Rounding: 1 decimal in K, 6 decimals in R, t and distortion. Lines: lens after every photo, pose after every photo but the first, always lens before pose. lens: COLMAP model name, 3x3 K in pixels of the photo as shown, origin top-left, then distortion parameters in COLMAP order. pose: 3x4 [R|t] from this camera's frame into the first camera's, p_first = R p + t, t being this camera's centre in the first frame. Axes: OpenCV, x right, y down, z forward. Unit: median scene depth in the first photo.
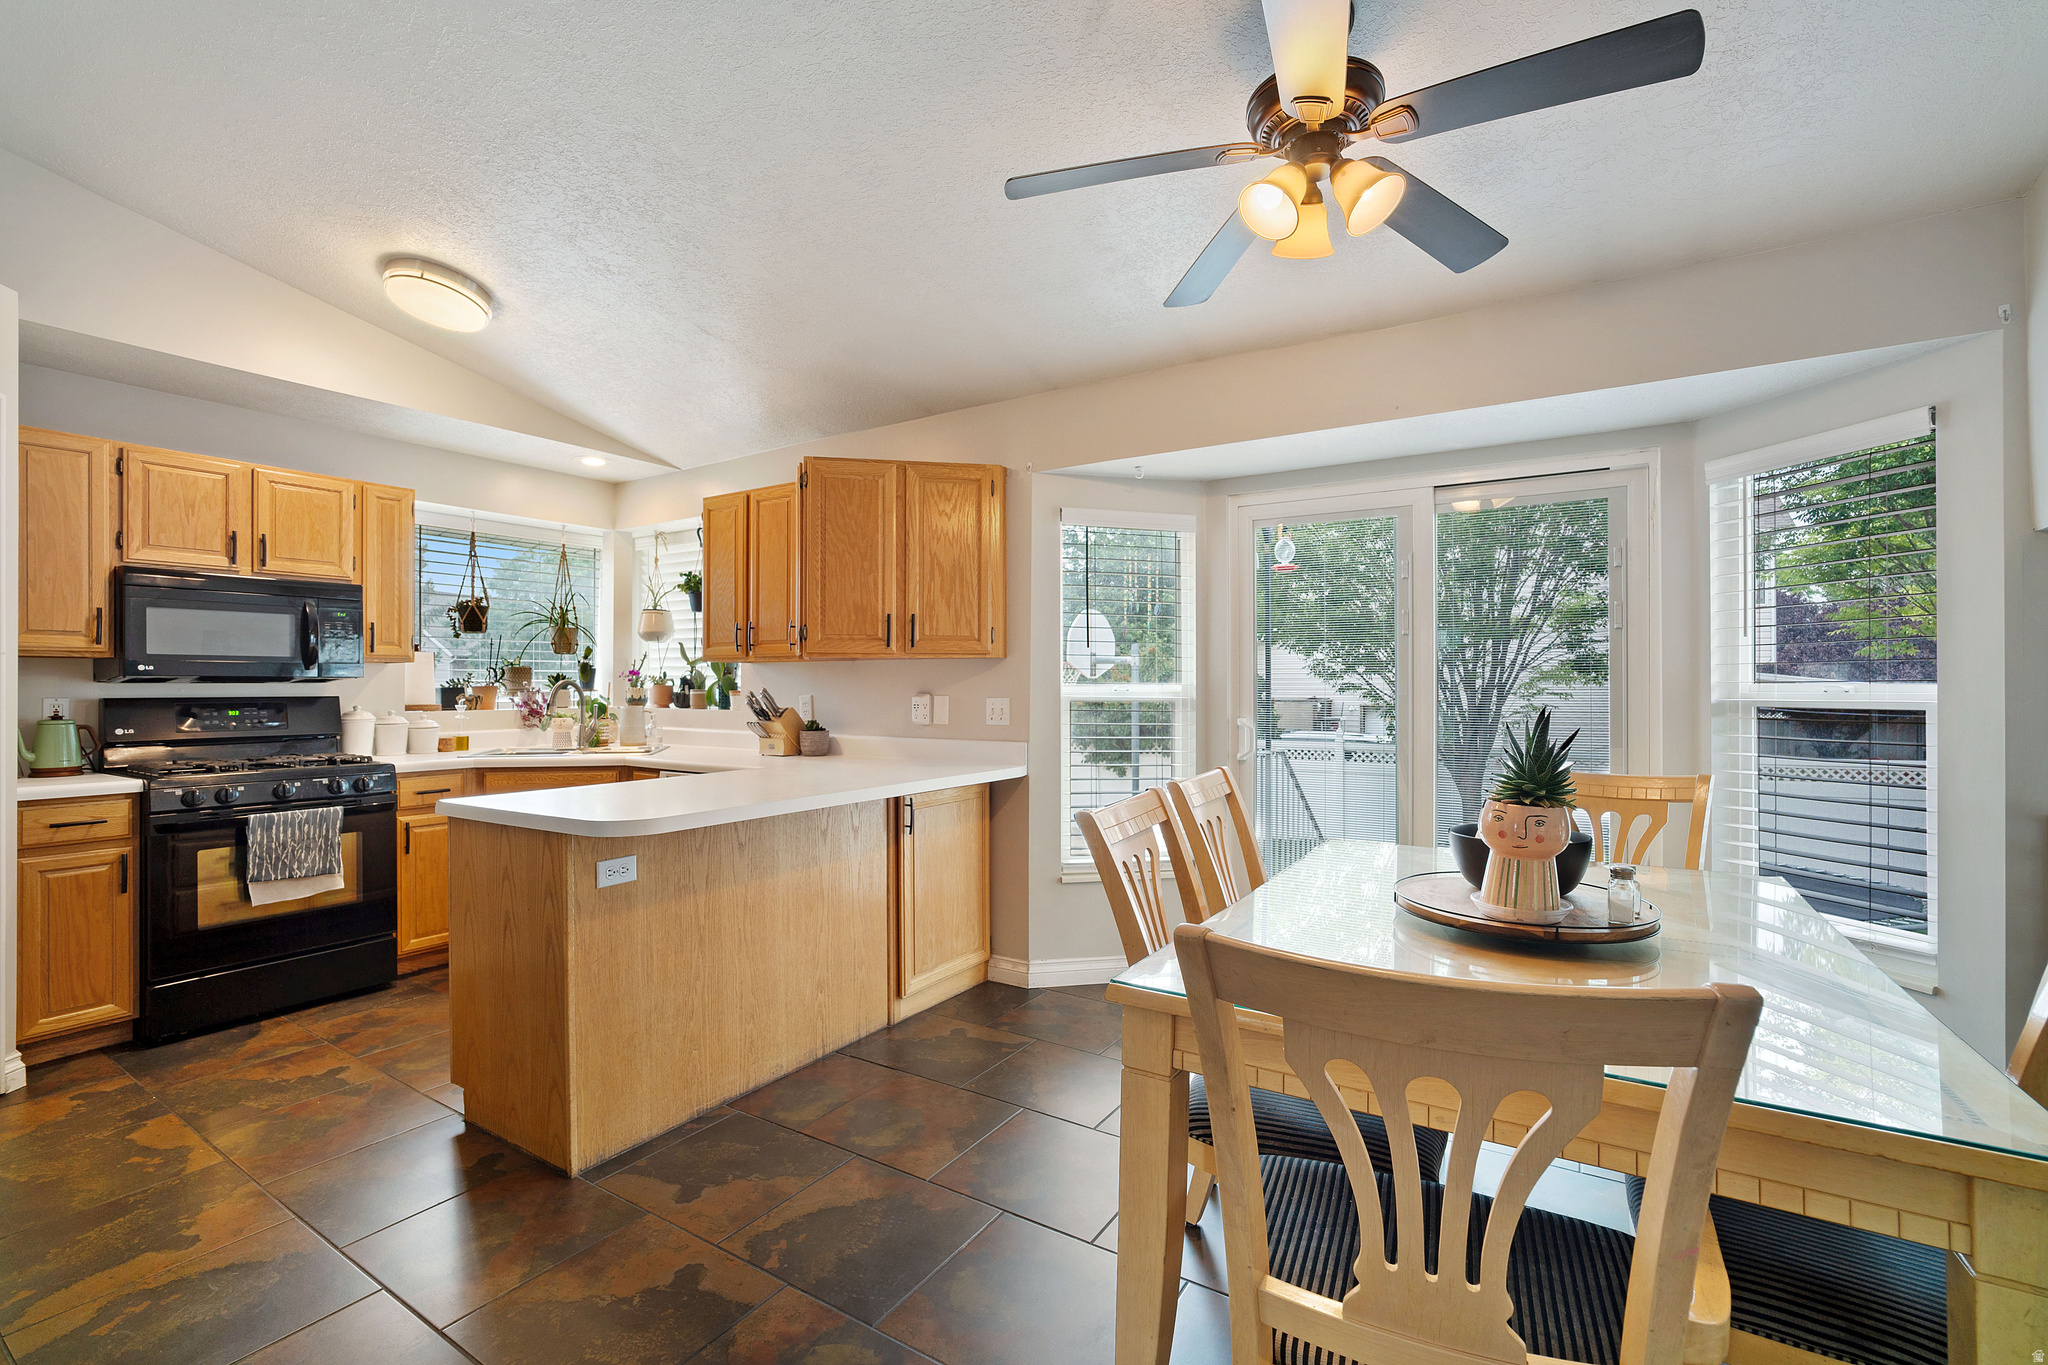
lens RADIAL K [[901.5, 0, 1038.7], [0, 901.5, 682.3], [0, 0, 1]] dist [-0.029324, 0.007937]
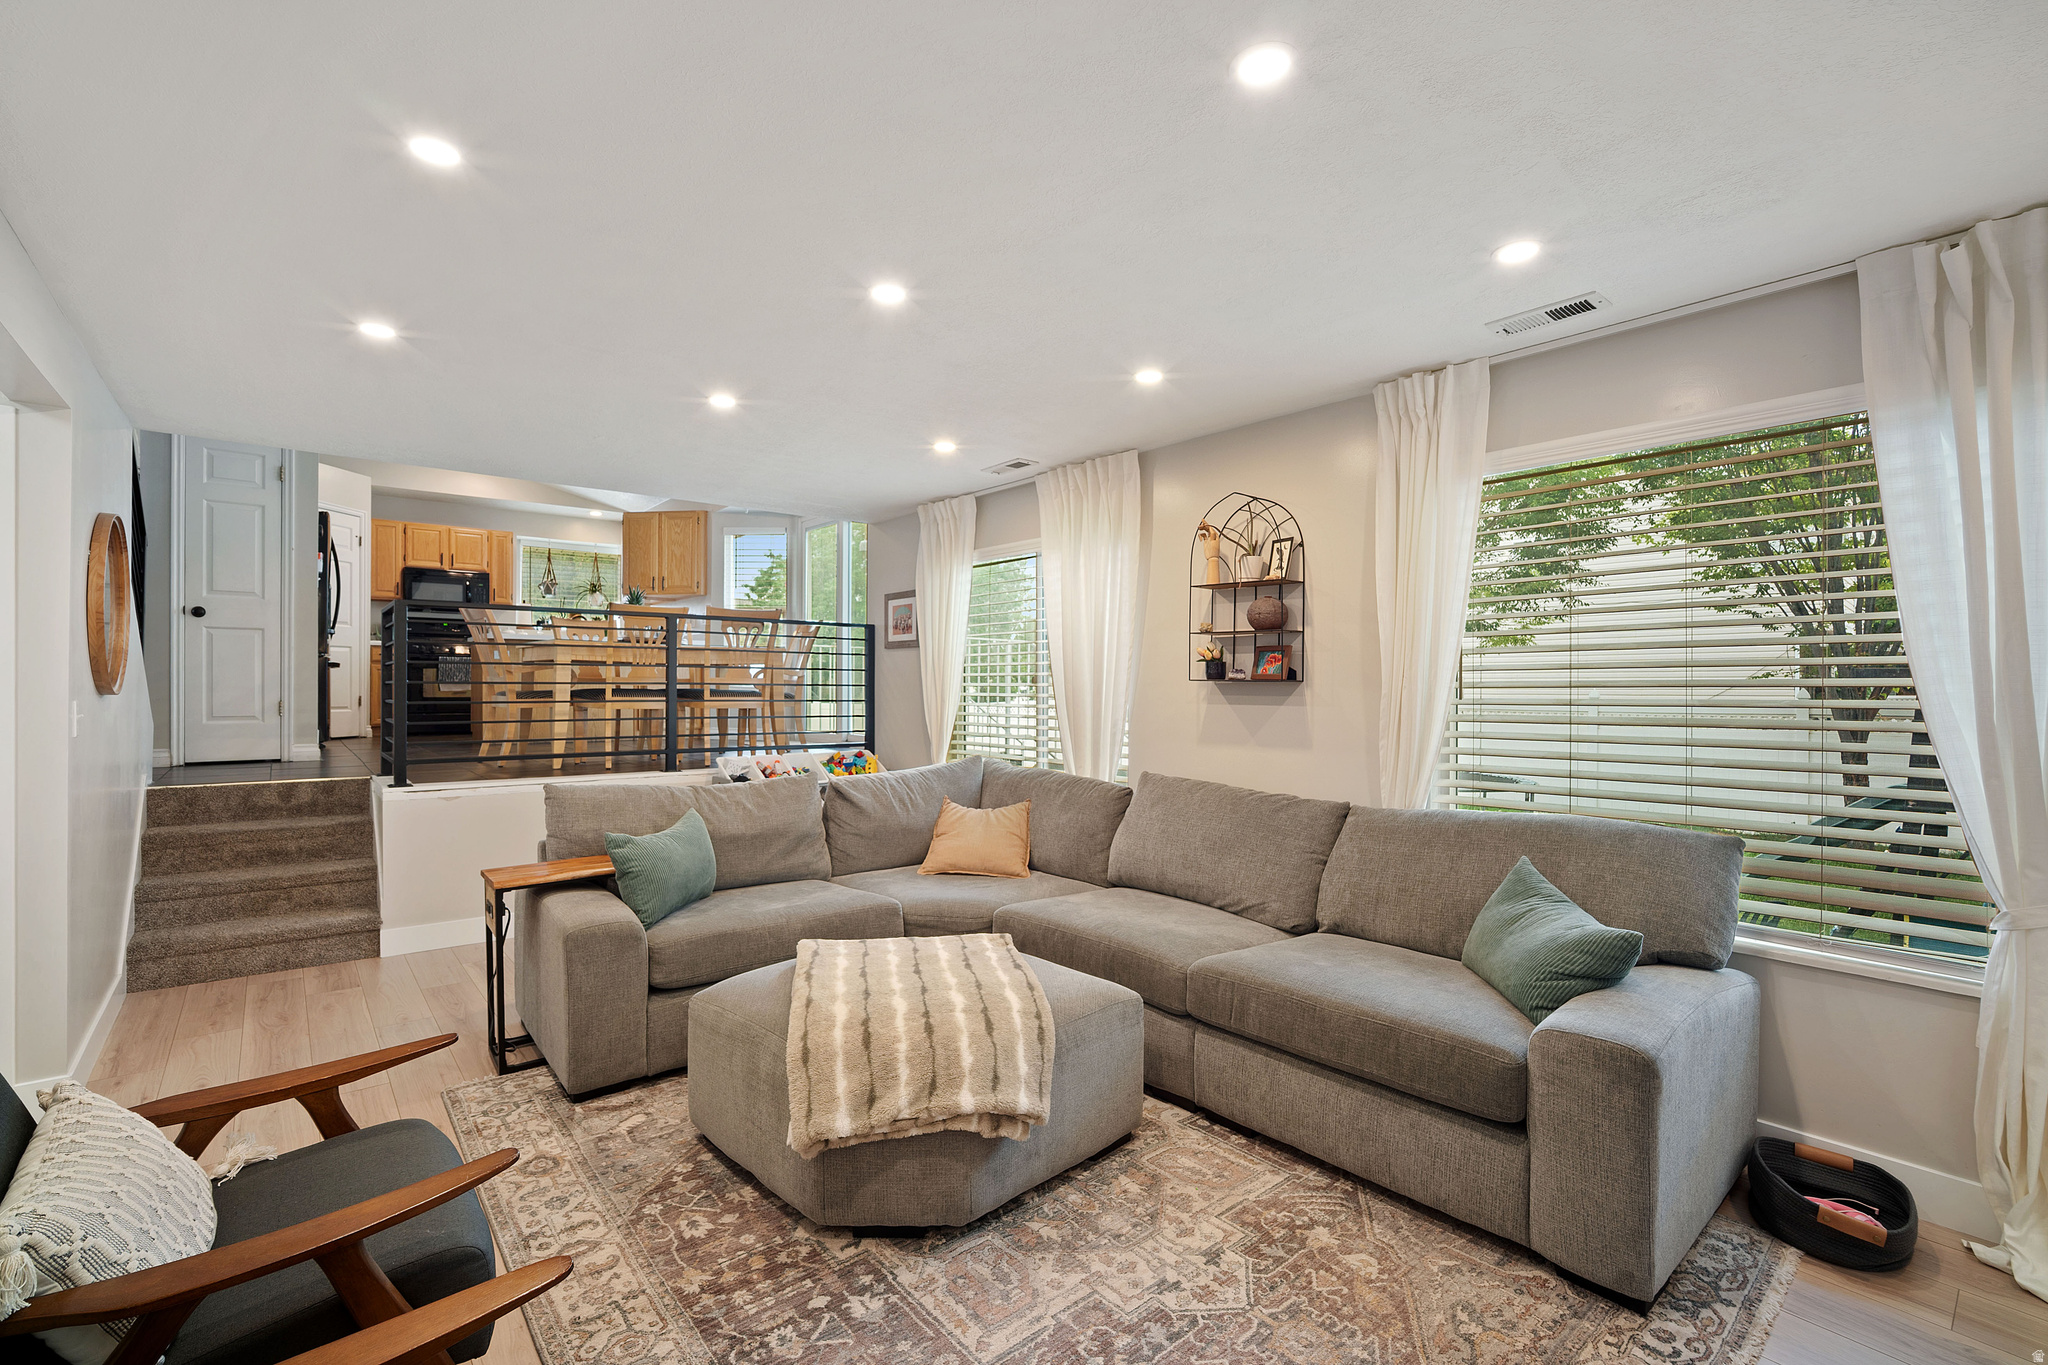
lens RADIAL K [[901.5, 0, 1008.2], [0, 901.5, 685.3], [0, 0, 1]] dist [-0.029324, 0.007937]
pose [[0.949754, 0.006342, -0.312932, 1.465135], [-0.005931, 0.999980, 0.002266, 0.198689], [0.312940, -0.000296, 0.949773, -0.950203]]
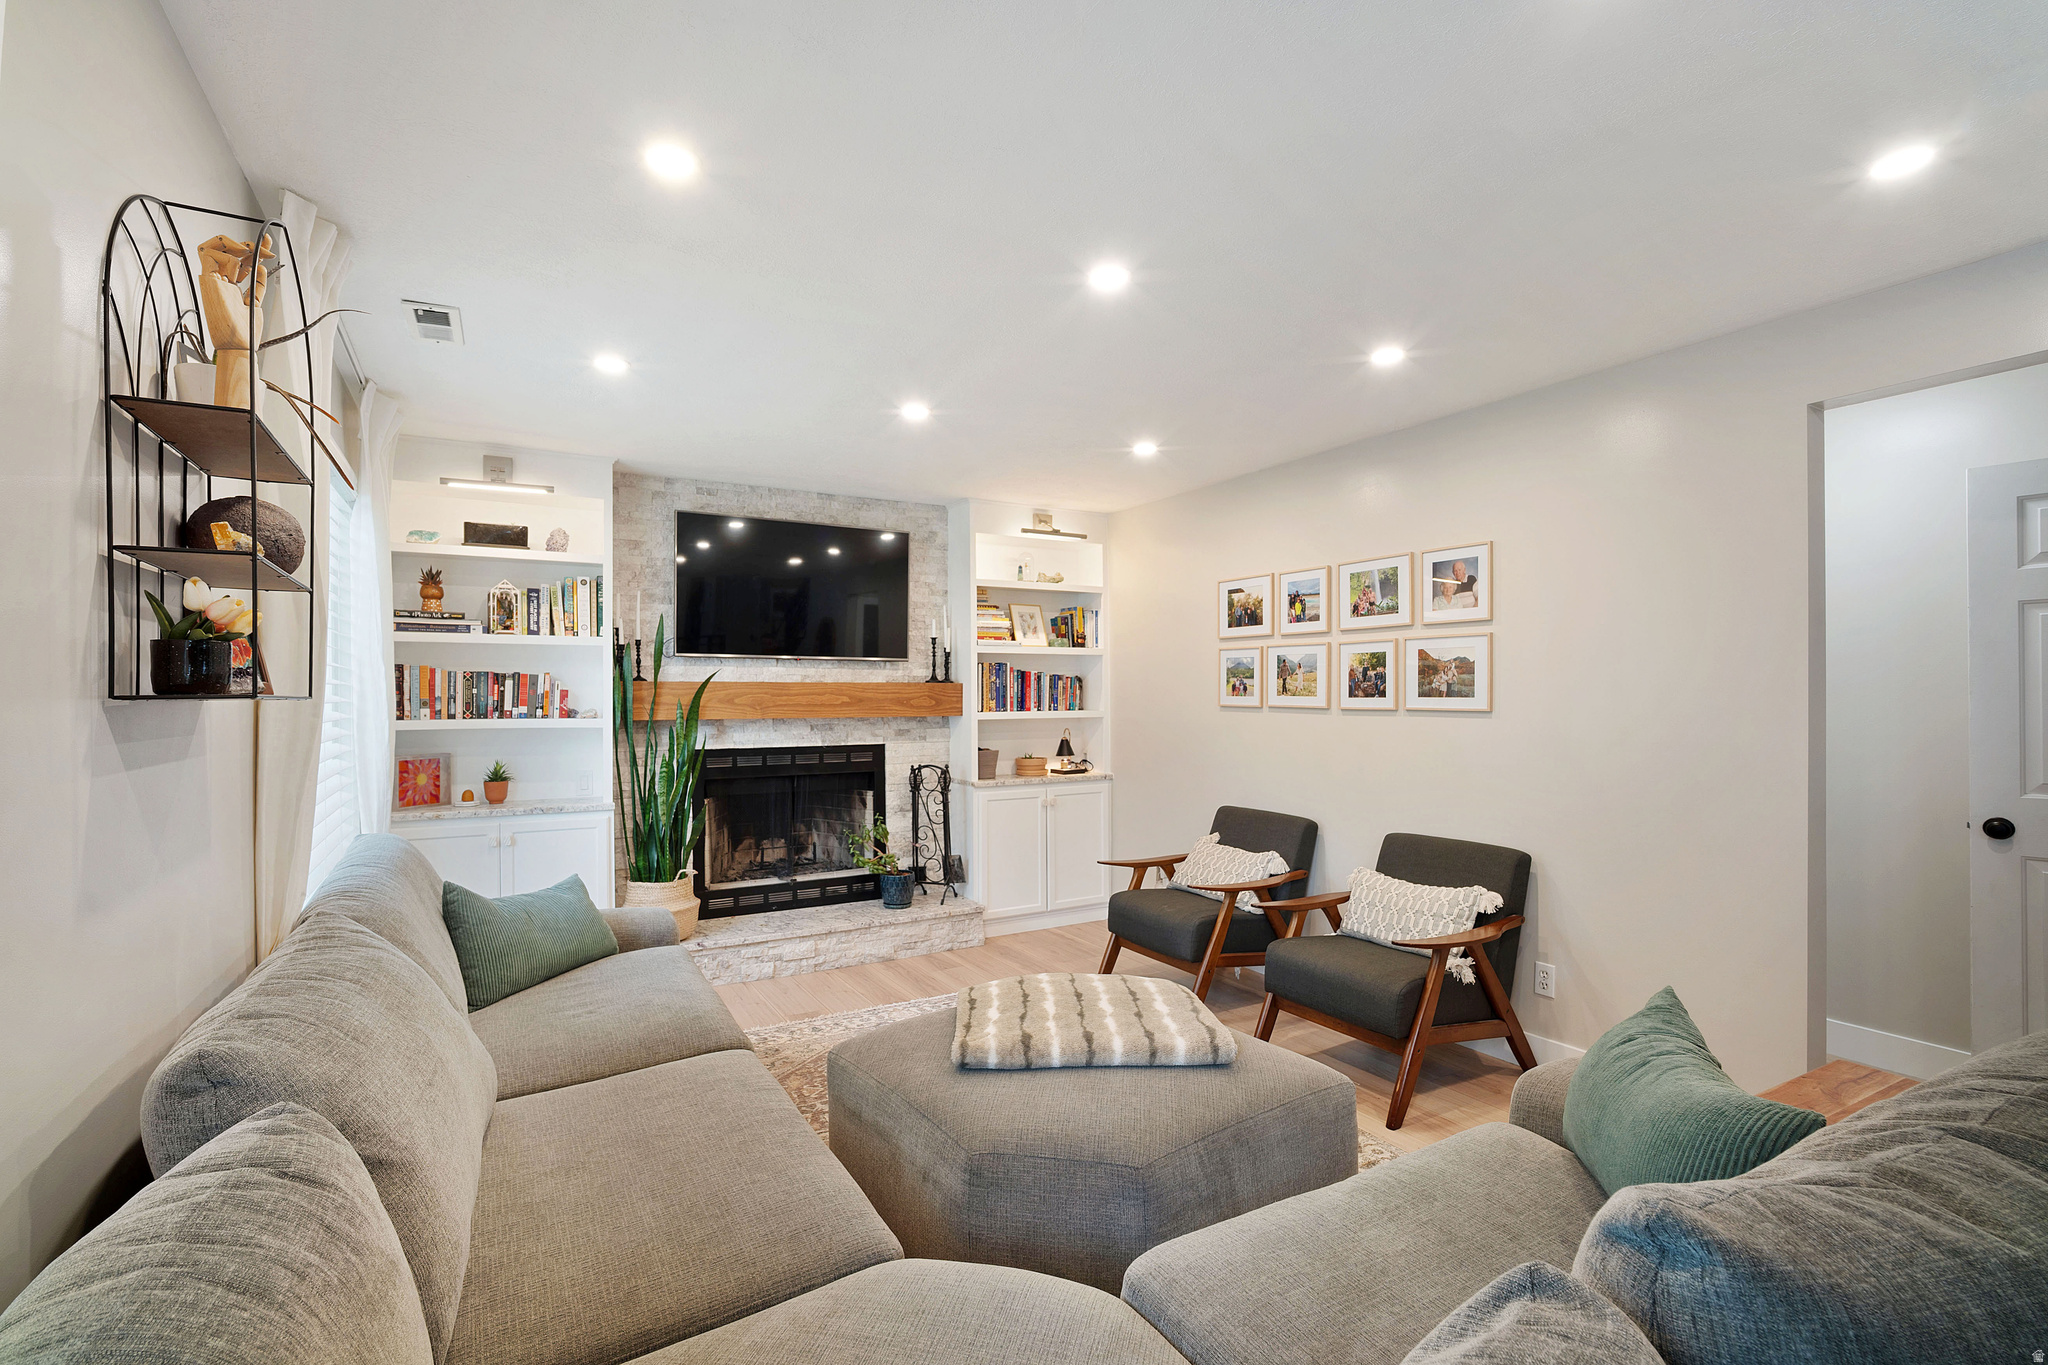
lens RADIAL K [[901.5, 0, 1014.8], [0, 901.5, 699.8], [0, 0, 1]] dist [-0.029324, 0.007937]
pose [[-0.885666, 0.003847, 0.464306, 0.920429], [0.004692, 0.999989, 0.000665, 0.197545], [-0.464298, 0.002768, -0.885675, 0.284813]]
